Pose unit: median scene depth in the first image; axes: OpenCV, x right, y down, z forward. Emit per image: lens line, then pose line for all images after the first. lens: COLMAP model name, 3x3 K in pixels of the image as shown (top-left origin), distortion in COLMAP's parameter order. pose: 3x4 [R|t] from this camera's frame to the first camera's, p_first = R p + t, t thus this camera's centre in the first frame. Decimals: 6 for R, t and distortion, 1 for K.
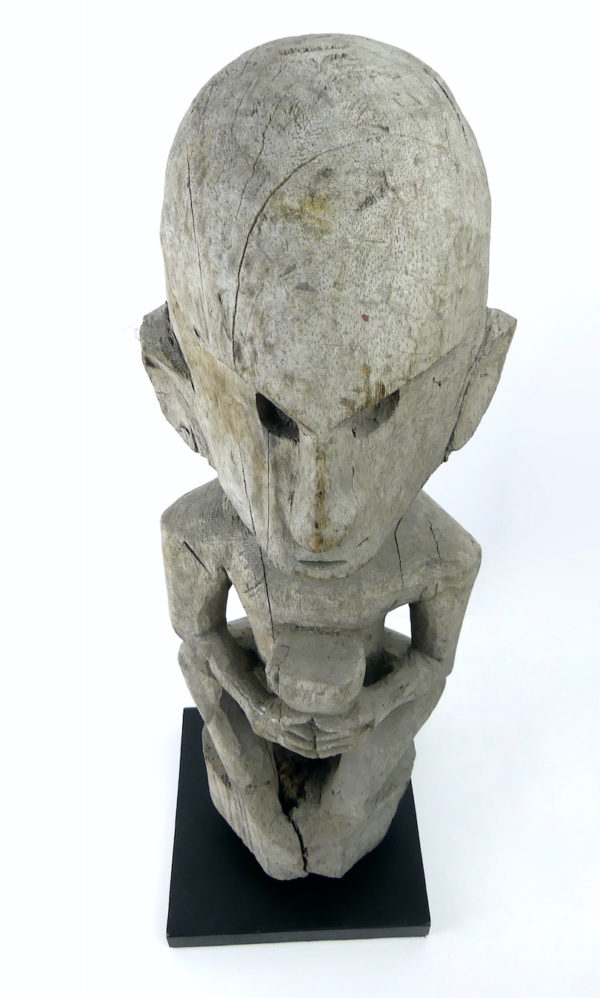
lens RADIAL K [[863.4, 0, 301.1], [0, 863.4, 517.9], [0, 0, 1]] dist [-0.044124, -0.000843]
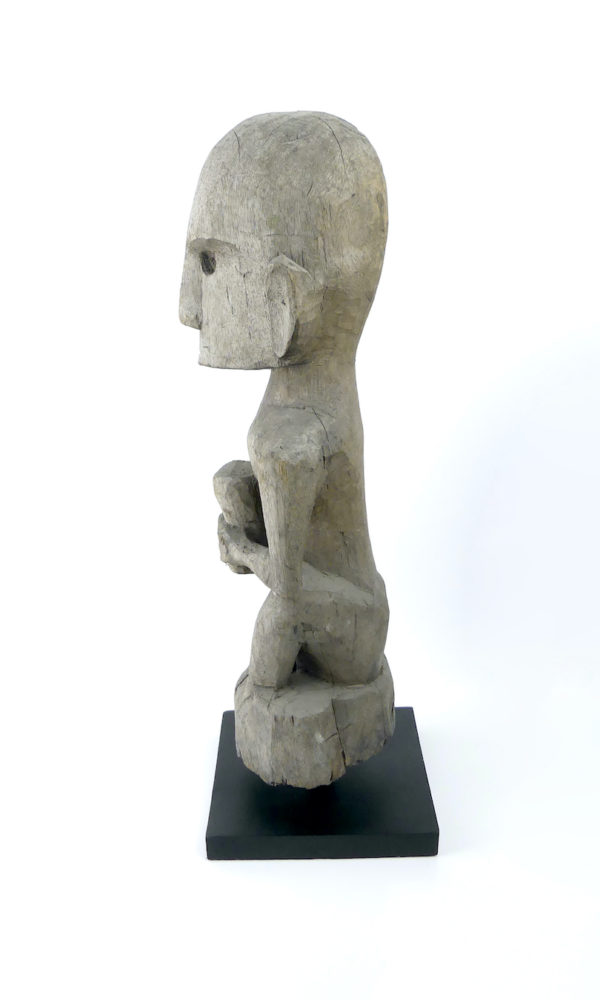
lens RADIAL K [[945.9, 0, 324.0], [0, 945.9, 497.8], [0, 0, 1]] dist [-0.104496, -0.001066]
pose [[-0.018866, 0.333321, -0.942624, 2.092086], [-0.697366, 0.671213, 0.251305, -0.441514], [0.716467, 0.662095, 0.219784, 0.968766]]
